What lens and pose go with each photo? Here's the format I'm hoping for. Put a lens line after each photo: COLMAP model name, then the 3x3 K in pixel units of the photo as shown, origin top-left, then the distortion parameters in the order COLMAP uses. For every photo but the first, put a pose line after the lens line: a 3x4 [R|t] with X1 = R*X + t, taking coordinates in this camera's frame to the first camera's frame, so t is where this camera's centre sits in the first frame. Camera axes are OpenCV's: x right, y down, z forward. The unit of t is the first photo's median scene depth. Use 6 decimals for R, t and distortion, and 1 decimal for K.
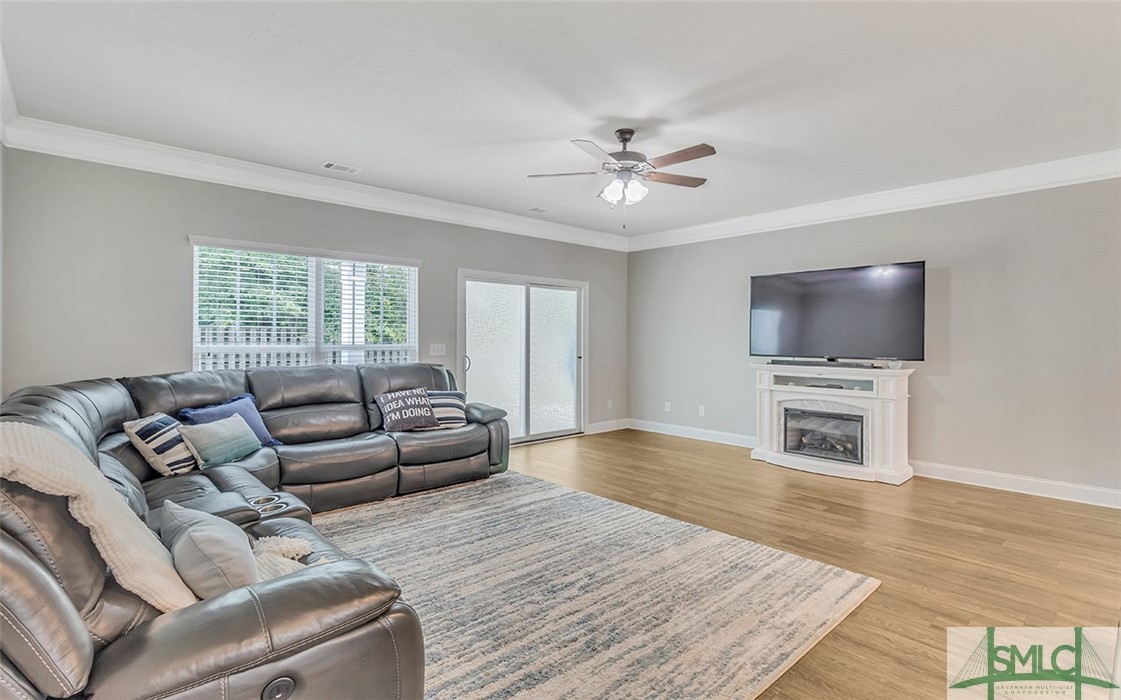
lens RADIAL K [[532.9, 0, 562.4], [0, 532.9, 331.2], [0, 0, 1]] dist [0.000566, -0.000032]
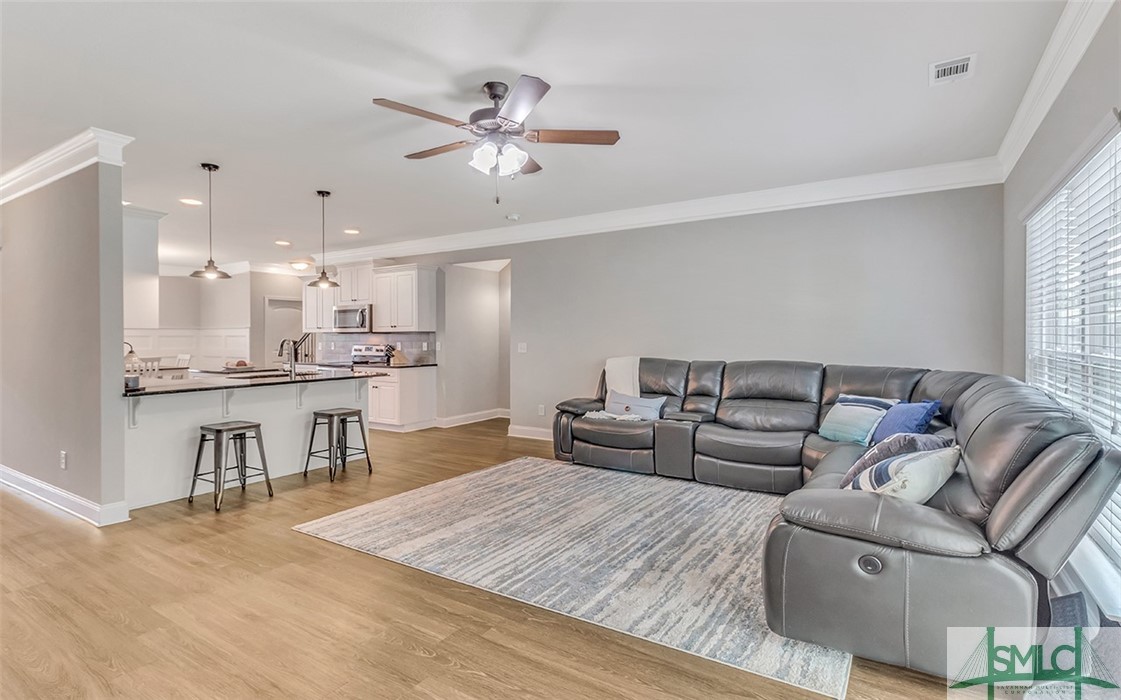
lens RADIAL K [[530.6, 0, 589.4], [0, 530.6, 339.9], [0, 0, 1]] dist [-0.001861, -0.000088]
pose [[-0.957257, 0.001623, -0.289234, 0.213466], [0.005037, 0.999926, -0.011060, 0.028480], [0.289194, -0.012045, -0.957195, 1.795585]]
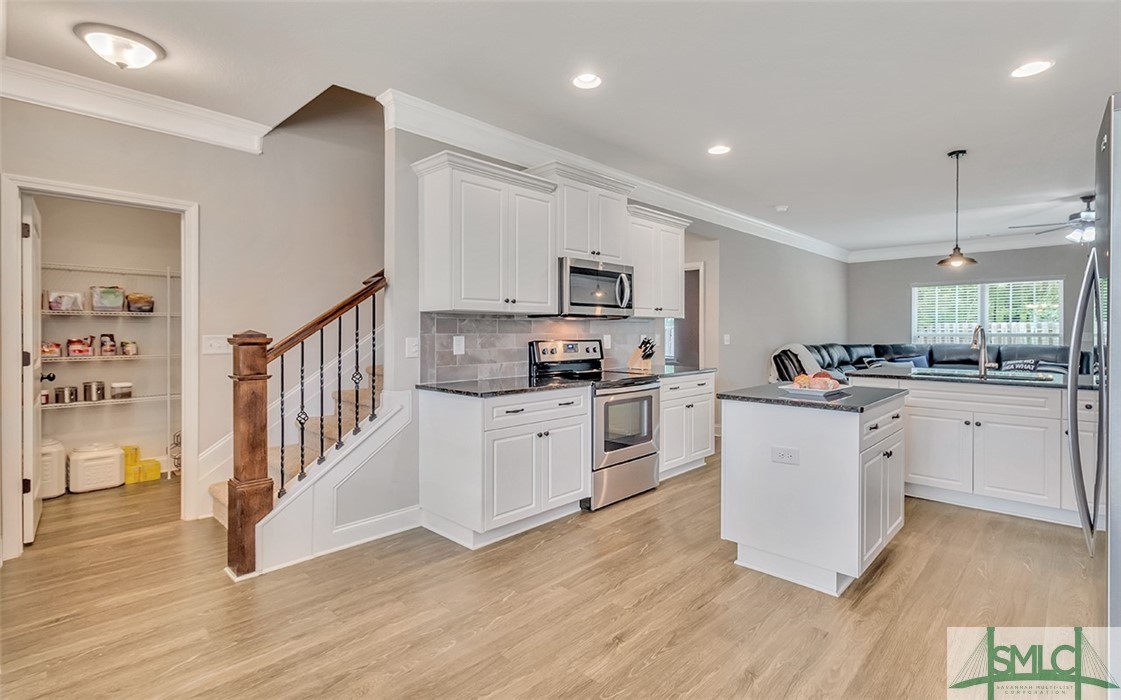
lens RADIAL K [[526.4, 0, 569.3], [0, 526.4, 332.7], [0, 0, 1]] dist [0.001984, 0.000207]
pose [[0.072080, -0.000737, -0.997399, 1.570272], [0.015502, 0.999880, 0.000382, 0.003131], [0.997278, -0.015489, 0.072083, -0.658299]]
